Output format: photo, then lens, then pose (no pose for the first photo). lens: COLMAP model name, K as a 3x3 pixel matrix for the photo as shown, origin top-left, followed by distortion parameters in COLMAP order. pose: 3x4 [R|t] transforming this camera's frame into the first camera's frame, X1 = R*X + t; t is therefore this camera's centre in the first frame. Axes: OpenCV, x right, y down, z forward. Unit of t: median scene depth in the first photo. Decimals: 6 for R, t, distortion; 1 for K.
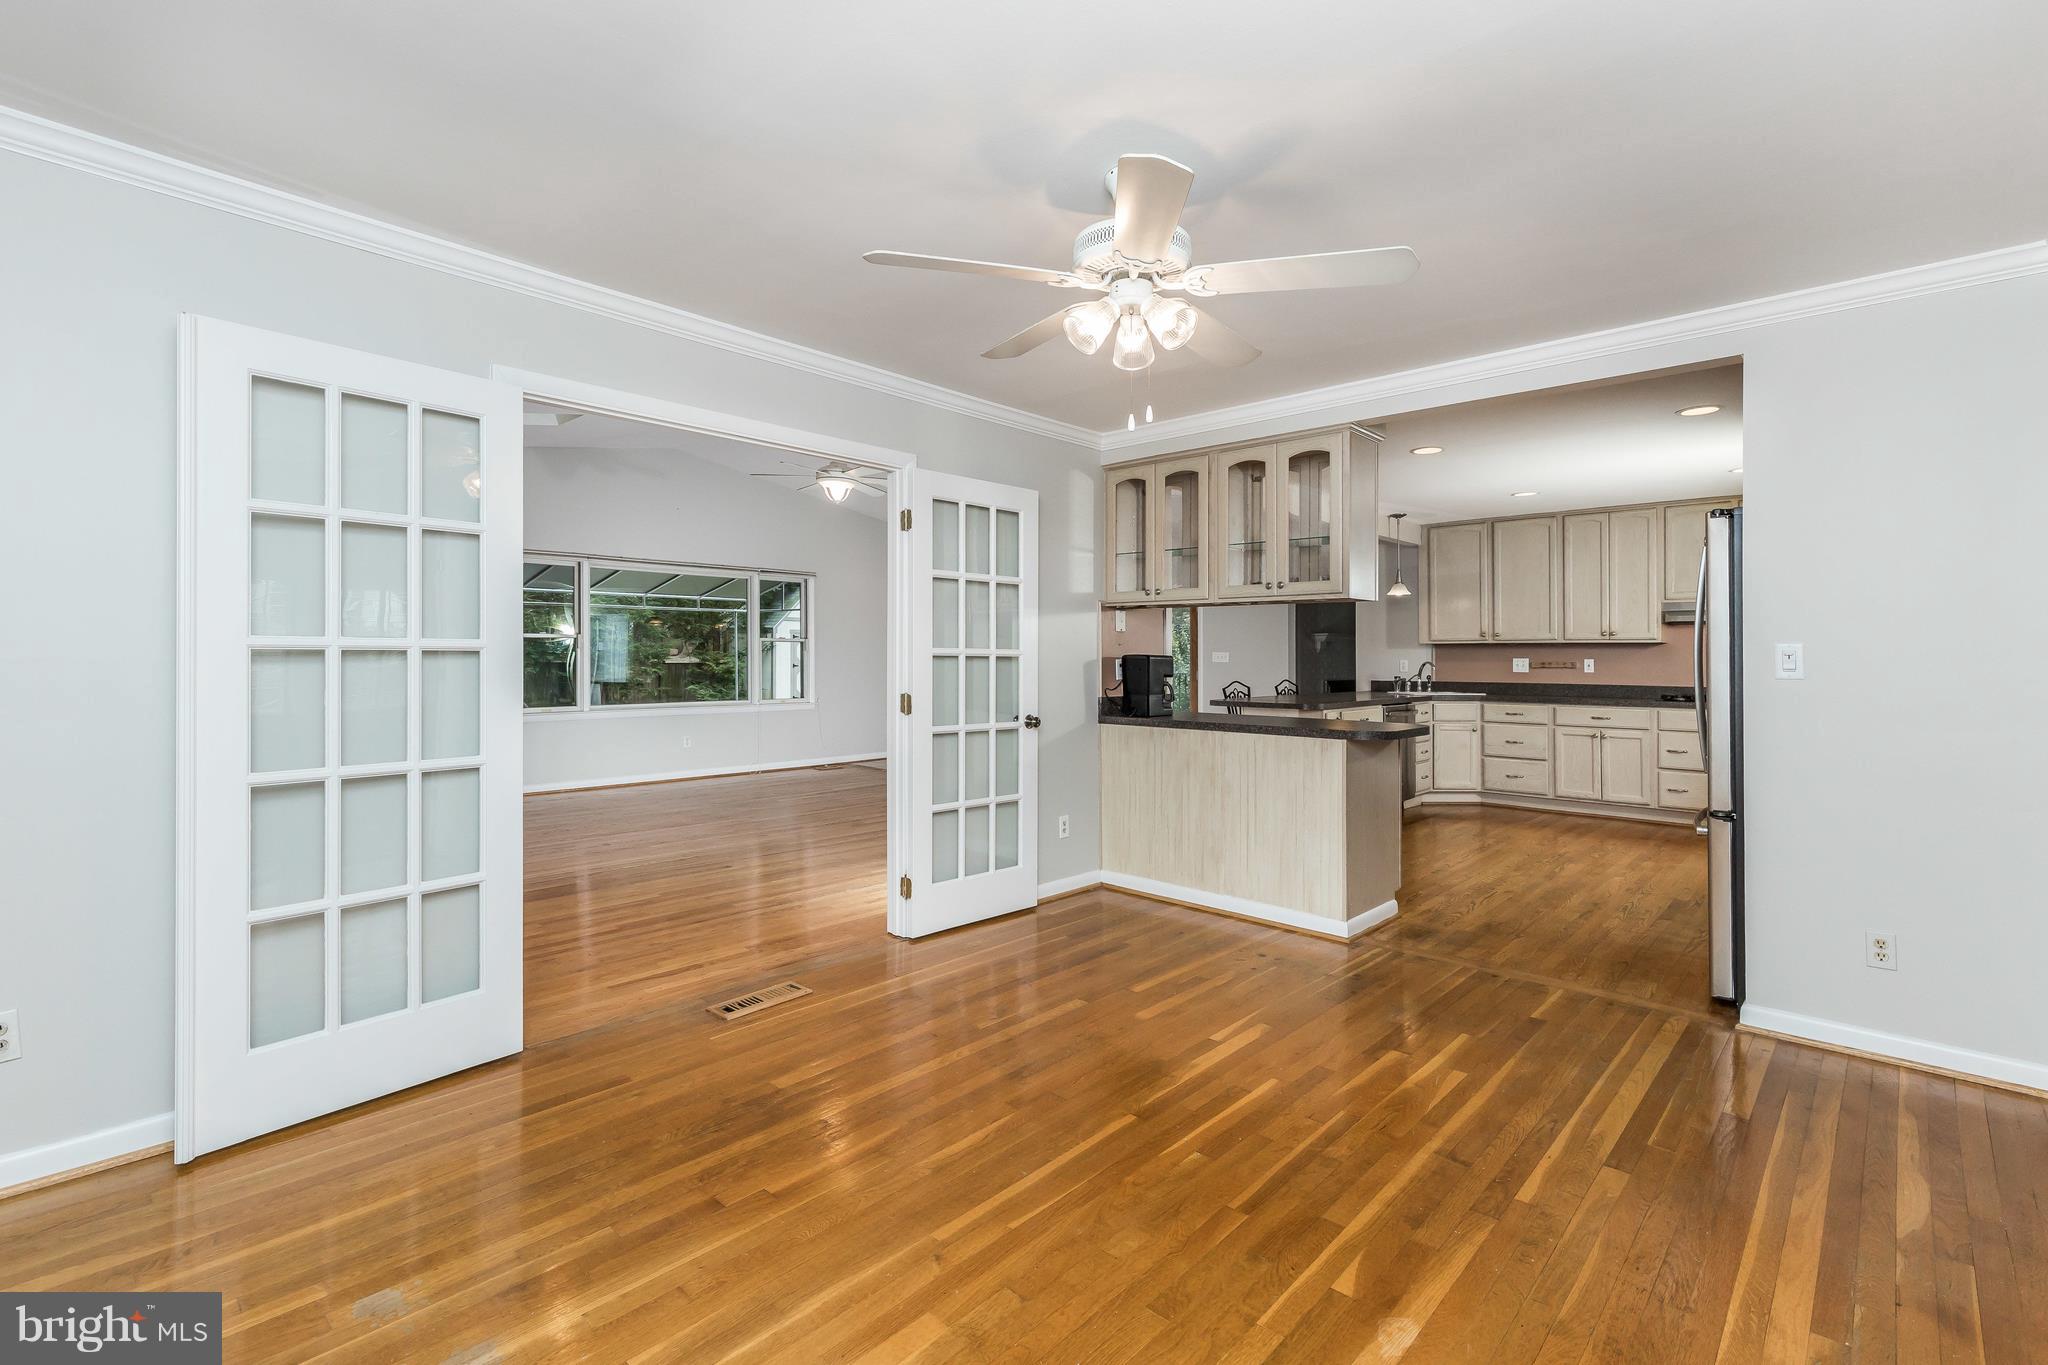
lens RADIAL K [[941.1, 0, 1020.9], [0, 941.1, 658.9], [0, 0, 1]] dist [0.001591, 0.000037]
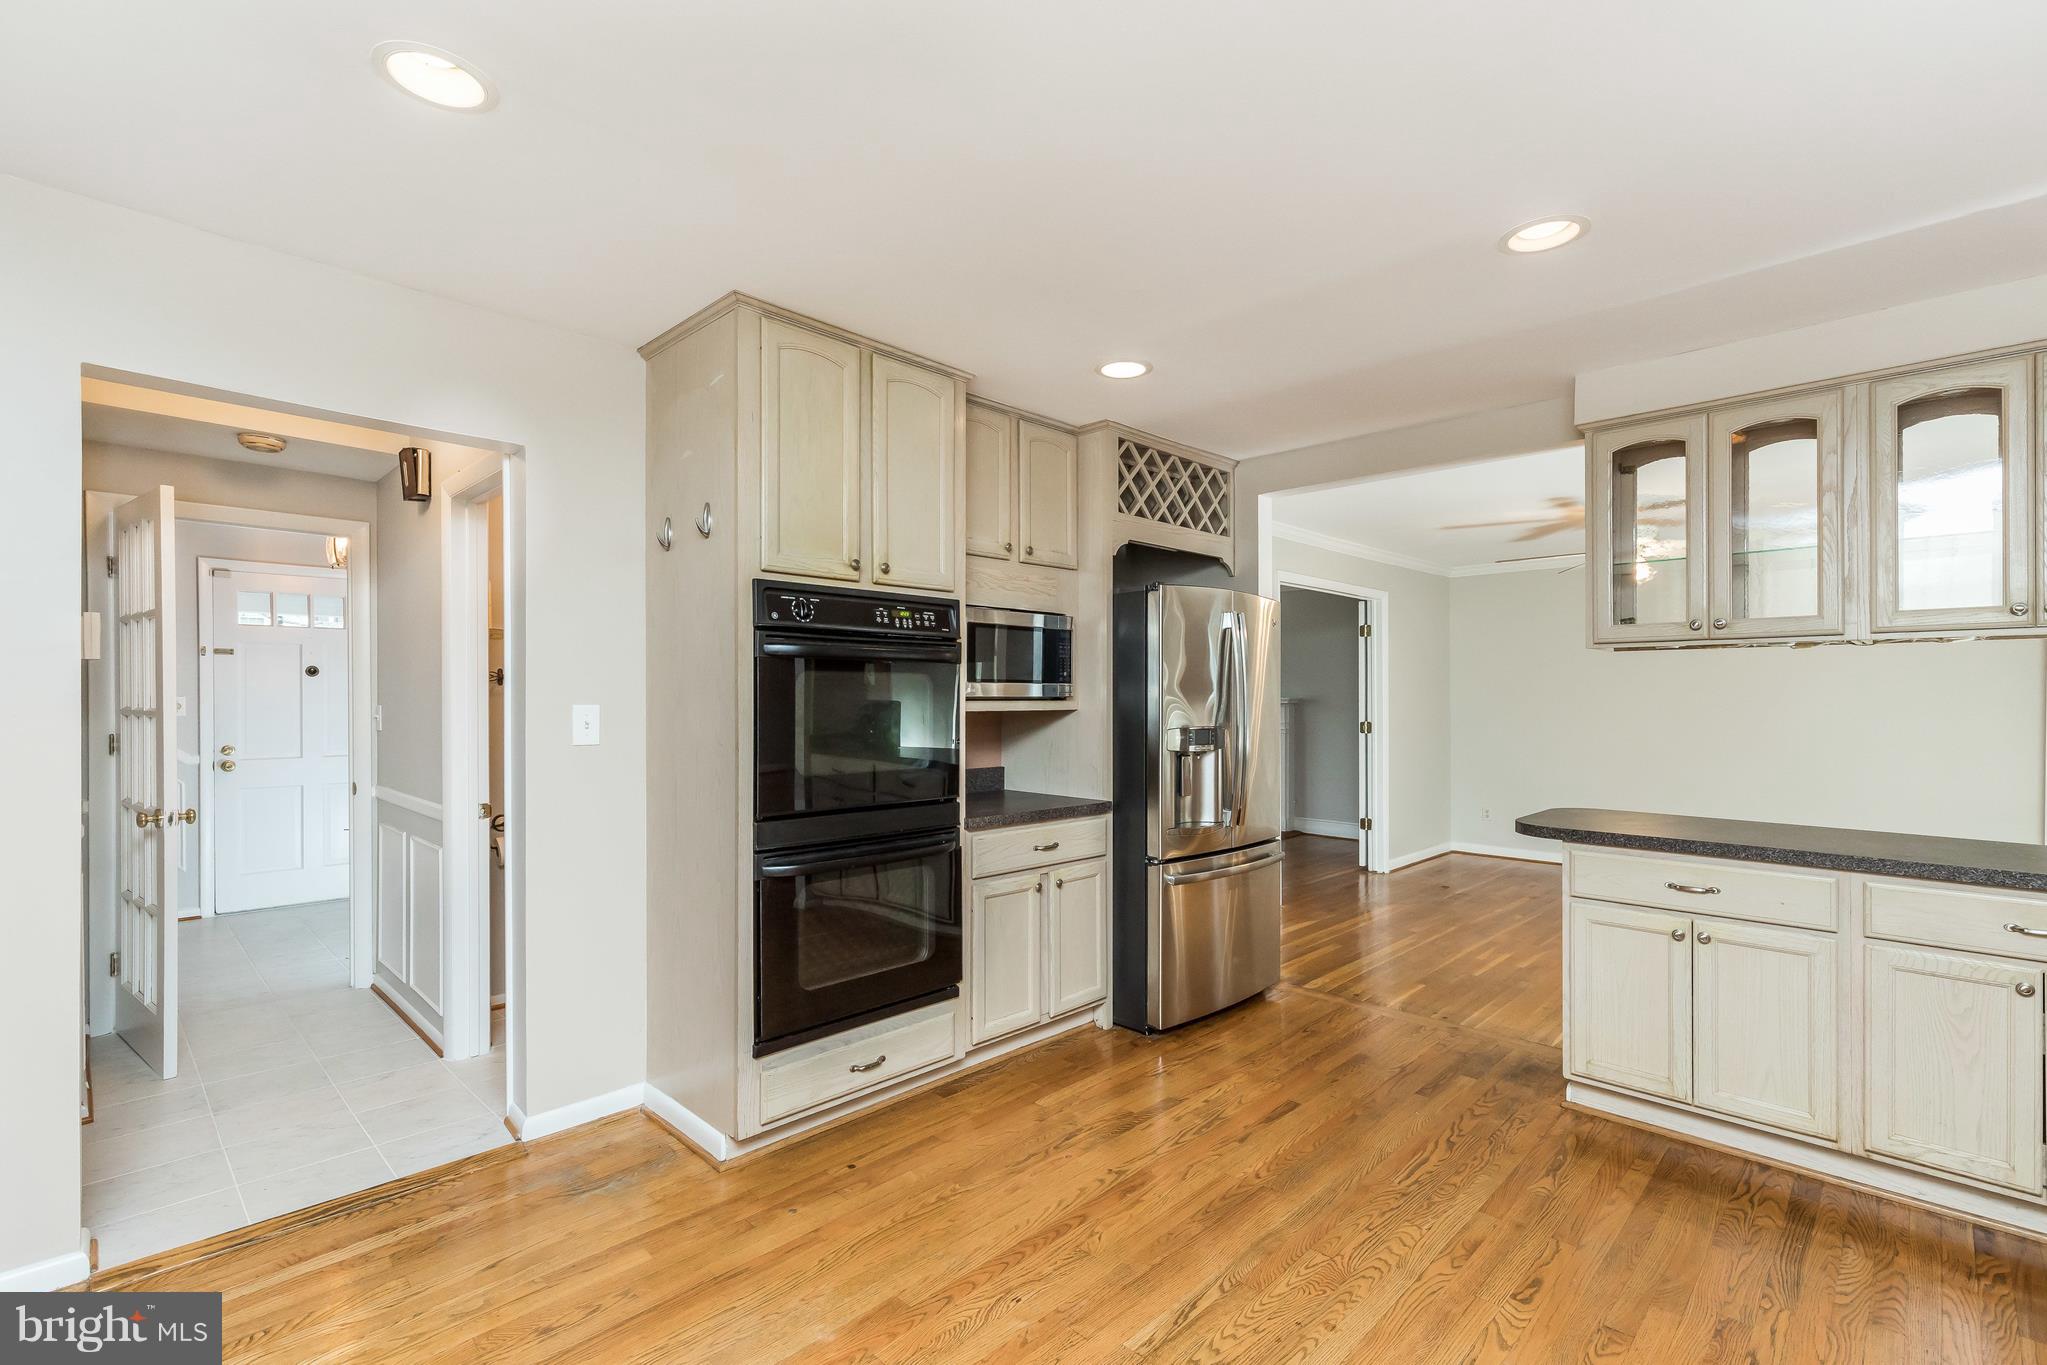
lens RADIAL K [[914.8, 0, 1023.0], [0, 914.8, 691.8], [0, 0, 1]] dist [0.001193, 0.000170]
pose [[-0.999584, -0.002986, 0.028669, 0.448355], [-0.003127, 0.999983, -0.004849, -0.012214], [-0.028654, -0.004937, -0.999577, 0.964632]]
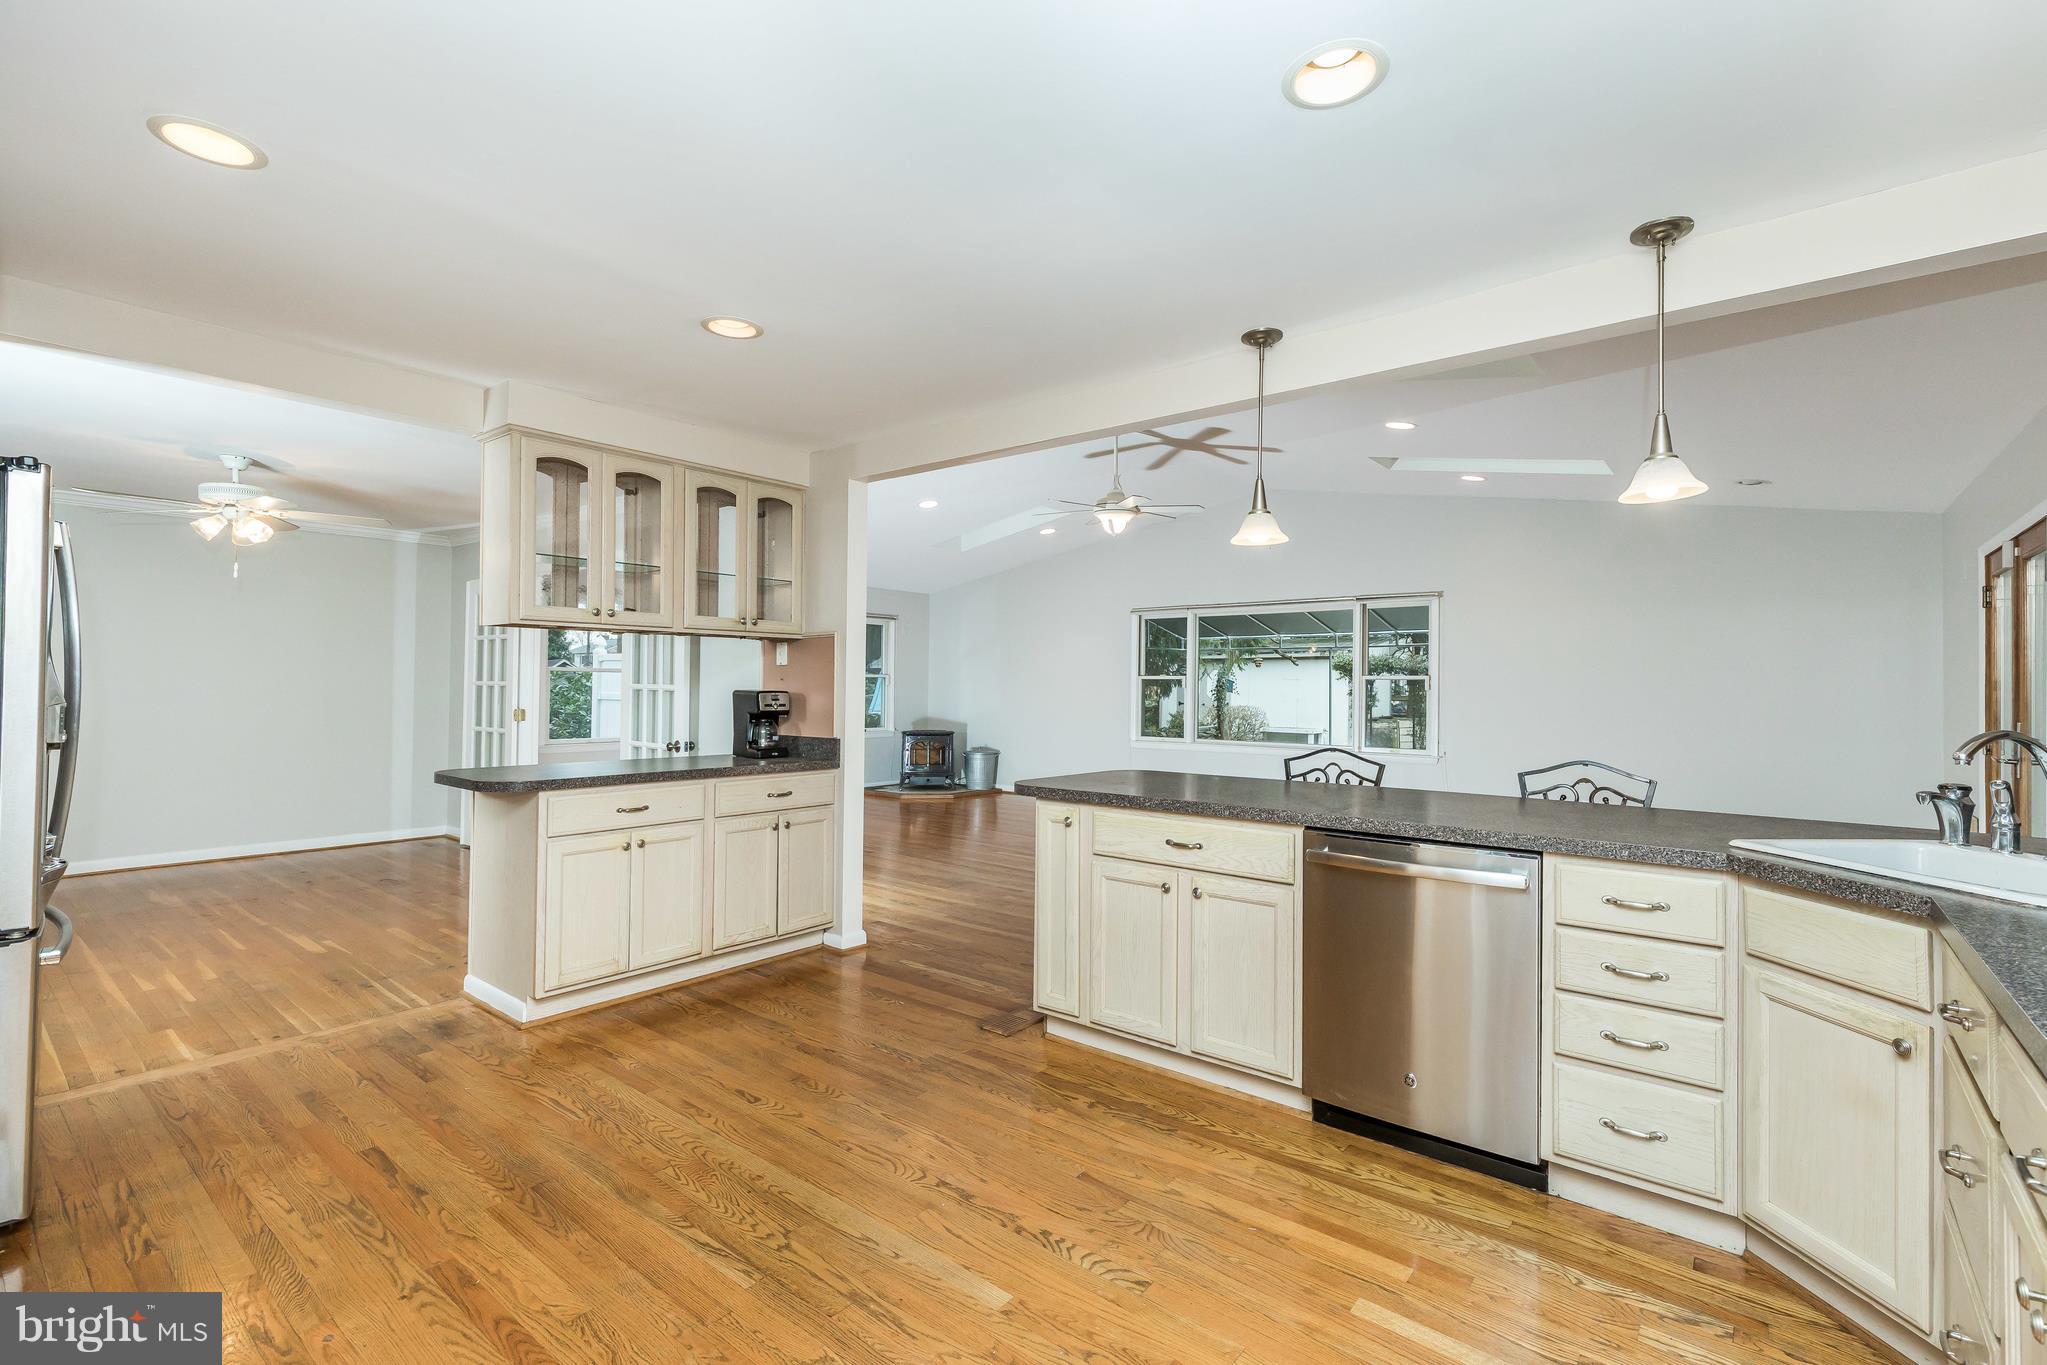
lens RADIAL K [[914.8, 0, 1023.0], [0, 914.8, 691.8], [0, 0, 1]] dist [0.001193, 0.000170]
pose [[0.070058, 0.003714, -0.997536, 0.677971], [-0.013246, 0.999908, 0.002792, -0.005253], [0.997455, 0.013018, 0.070101, 0.779997]]
